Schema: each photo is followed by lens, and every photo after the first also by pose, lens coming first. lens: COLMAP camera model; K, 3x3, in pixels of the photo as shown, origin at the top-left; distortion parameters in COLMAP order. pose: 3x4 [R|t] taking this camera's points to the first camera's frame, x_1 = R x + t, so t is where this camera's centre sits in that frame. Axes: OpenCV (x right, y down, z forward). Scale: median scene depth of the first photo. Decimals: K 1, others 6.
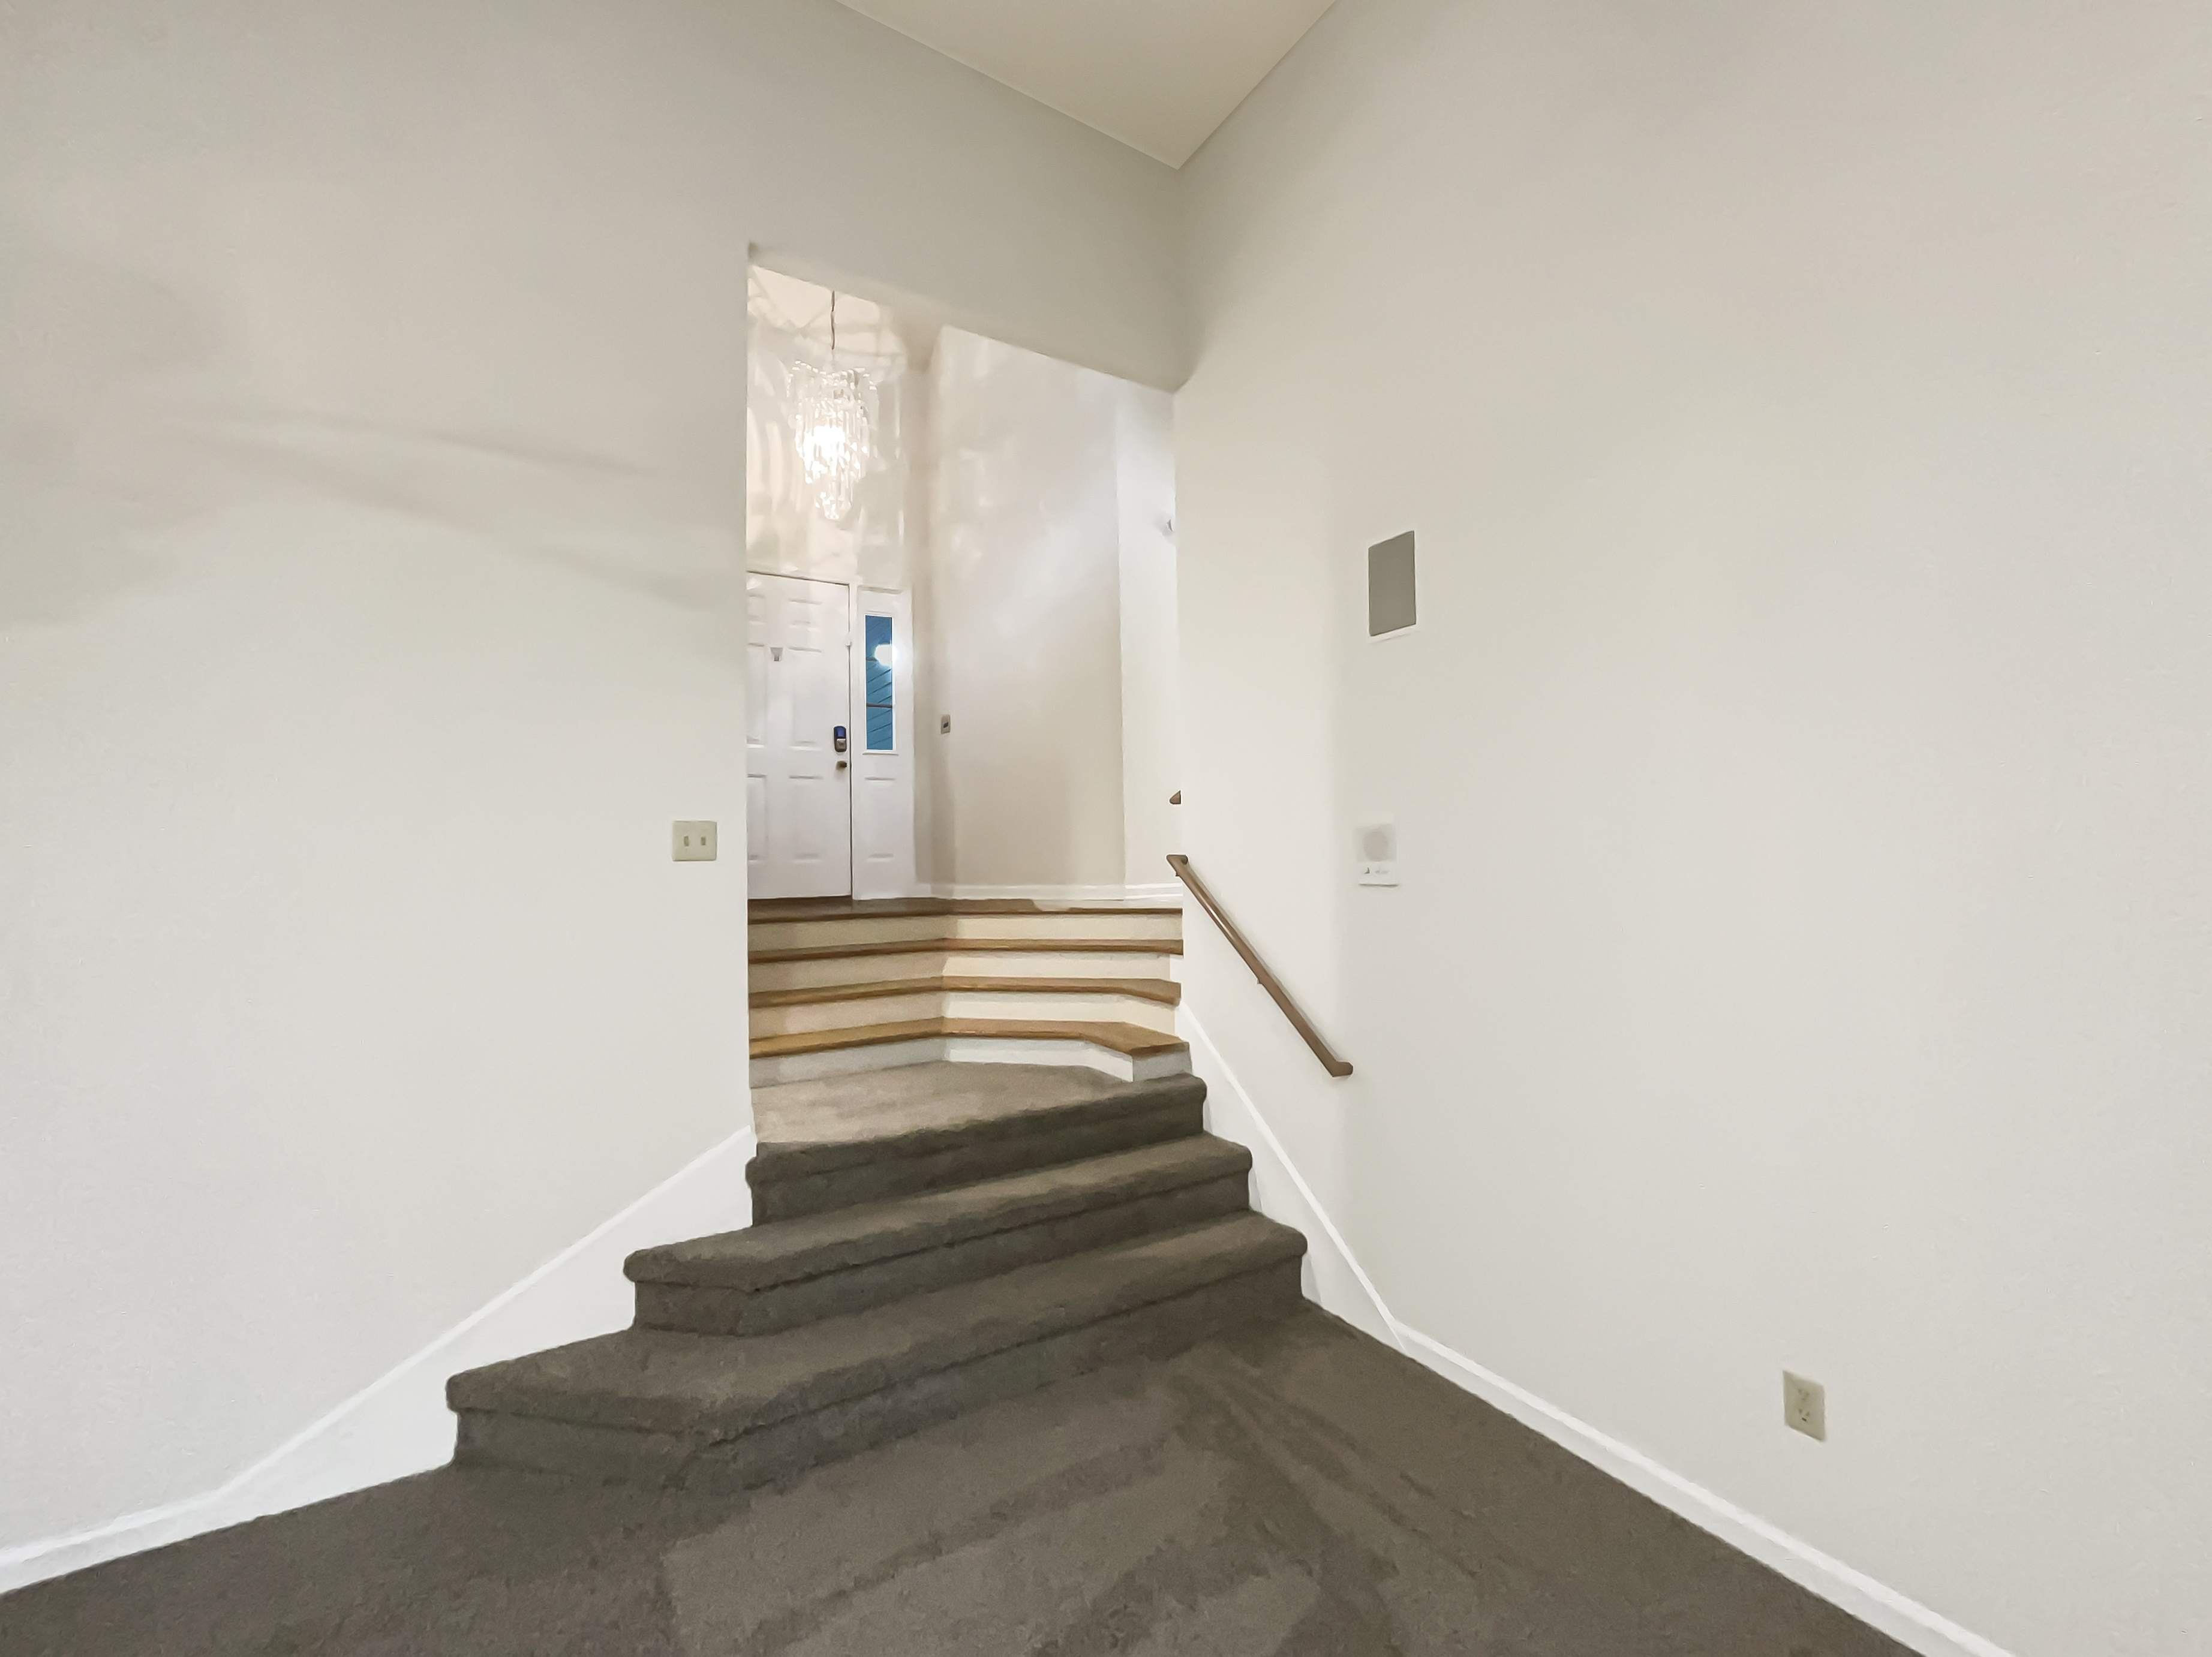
lens RADIAL K [[905.7, 0, 1129.9], [0, 905.7, 828.7], [0, 0, 1]] dist [-0.003060, 0.000161]
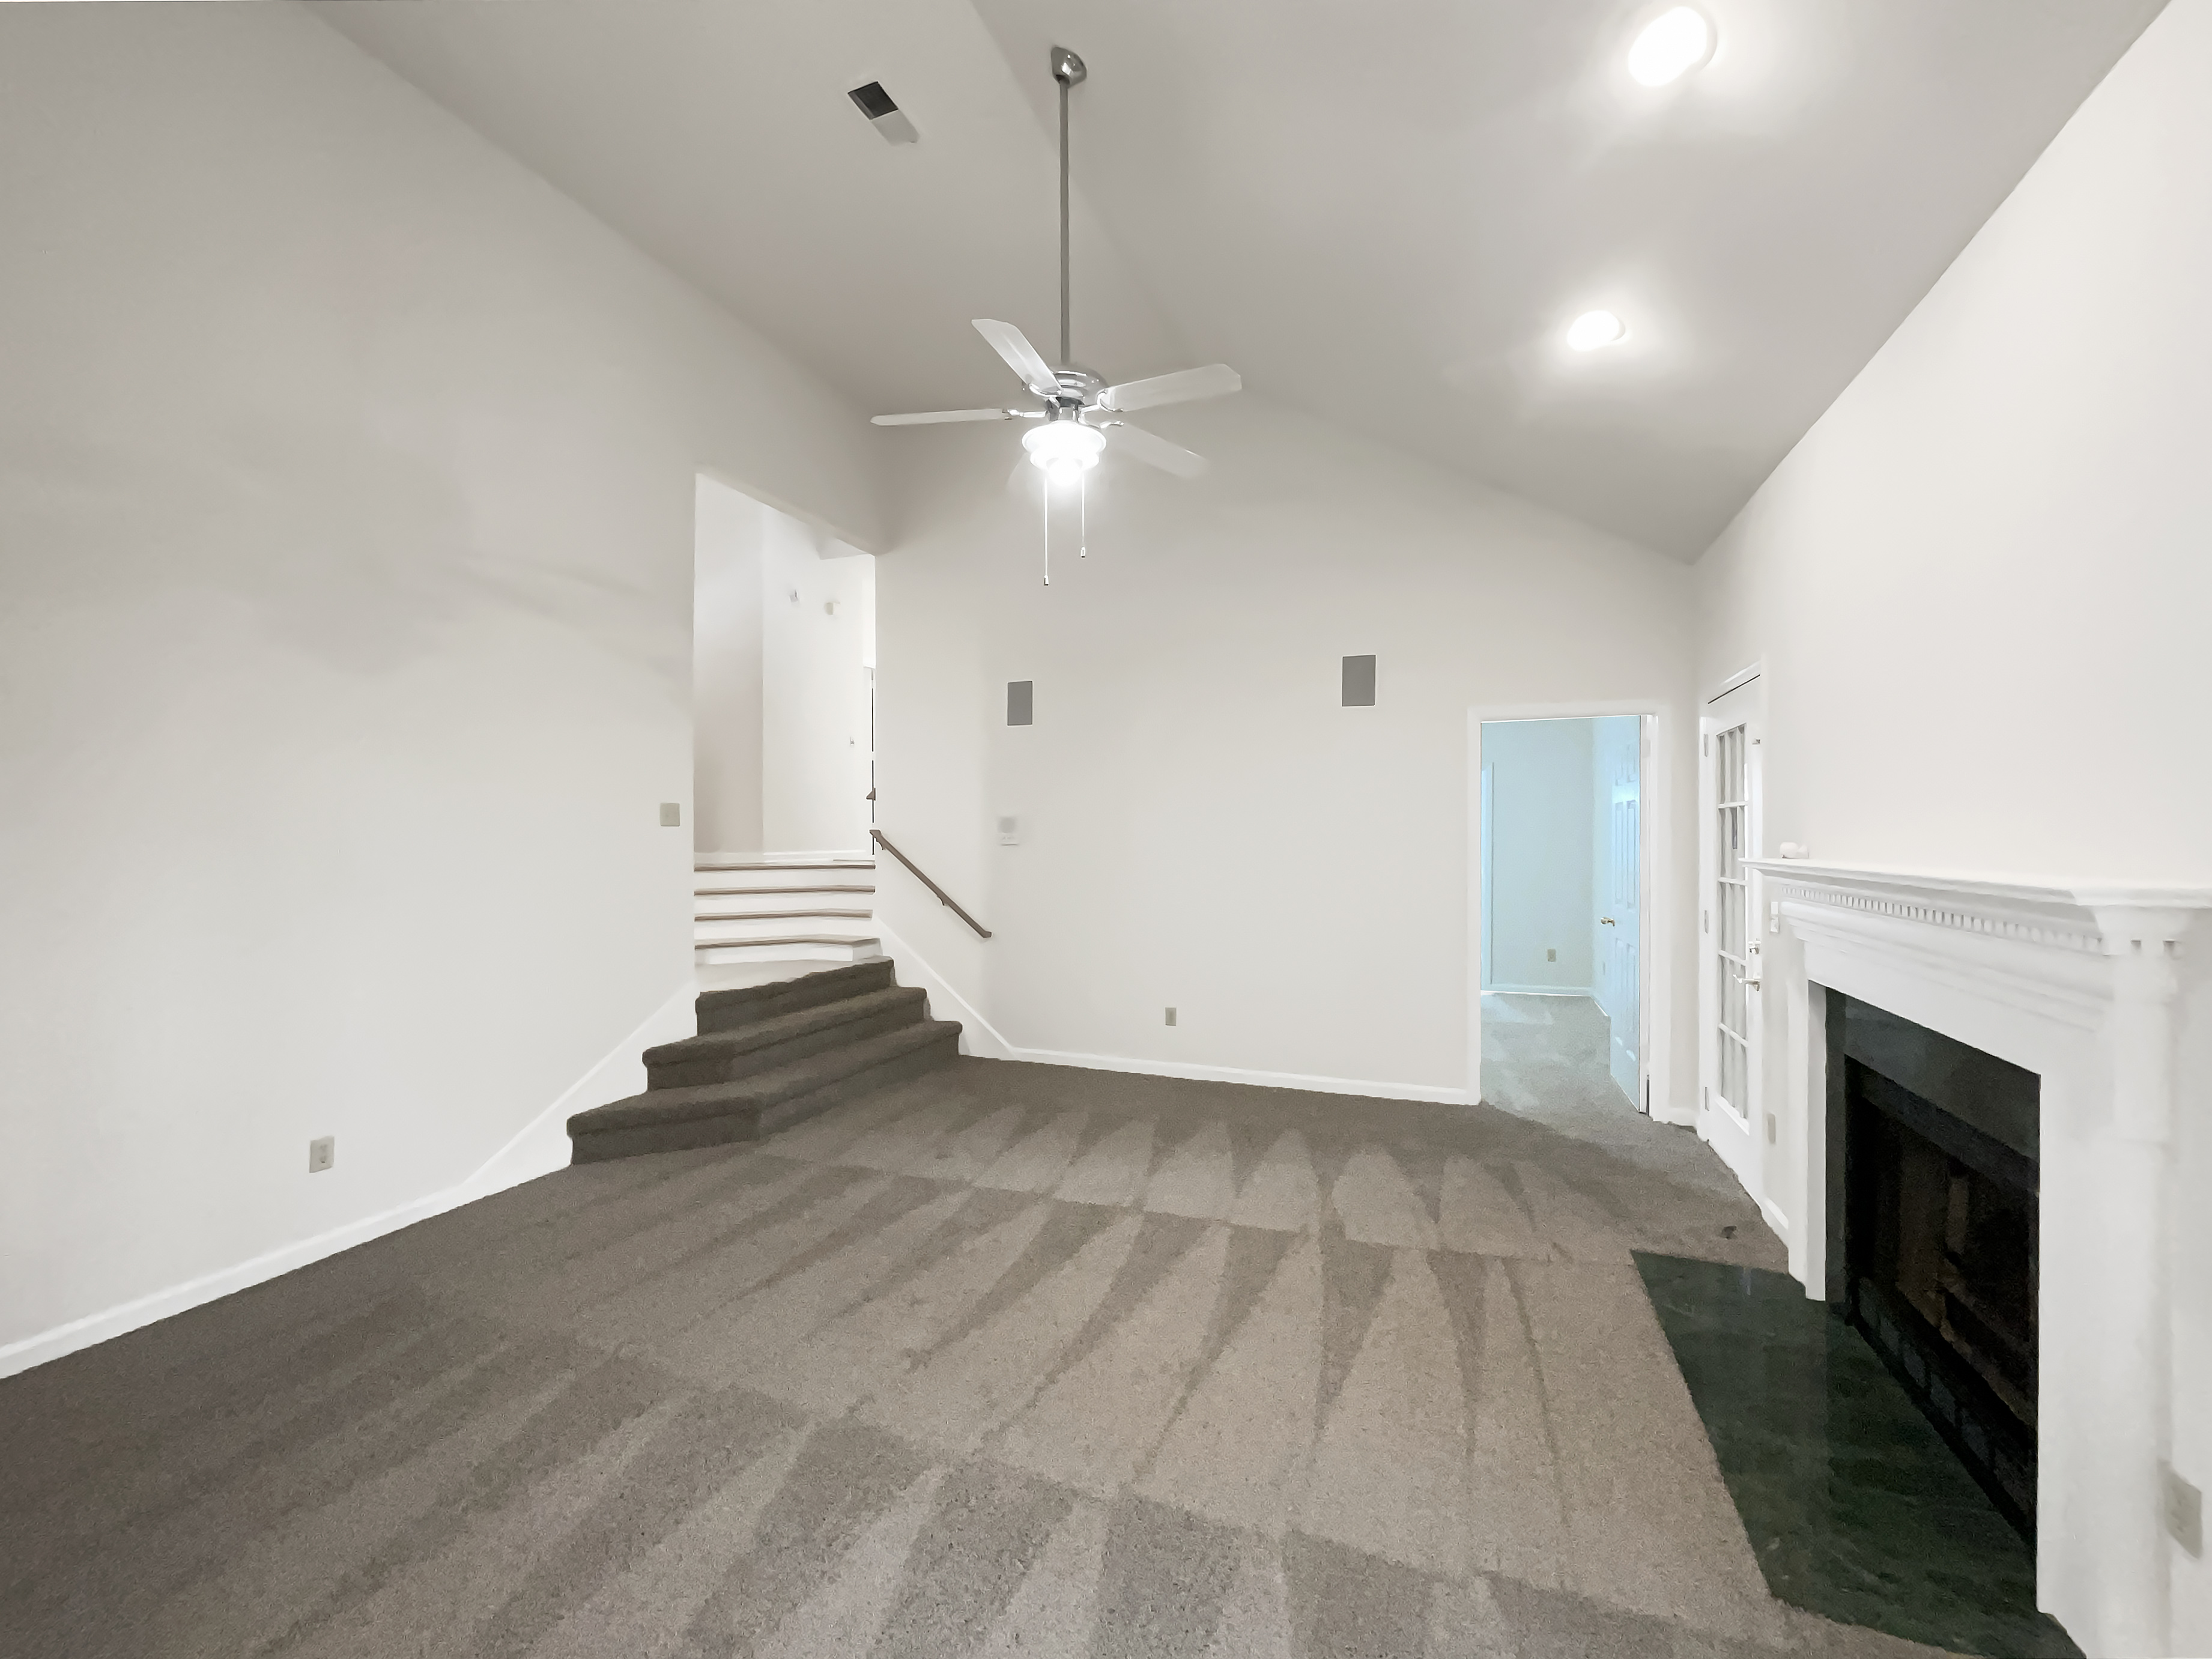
lens RADIAL K [[905.8, 0, 1099.7], [0, 905.8, 835.2], [0, 0, 1]] dist [-0.003060, 0.000161]
pose [[0.808430, 0.016467, 0.588363, -0.798032], [-0.030390, 0.999443, 0.013785, 0.004884], [-0.587808, -0.029025, 0.808480, -0.830668]]
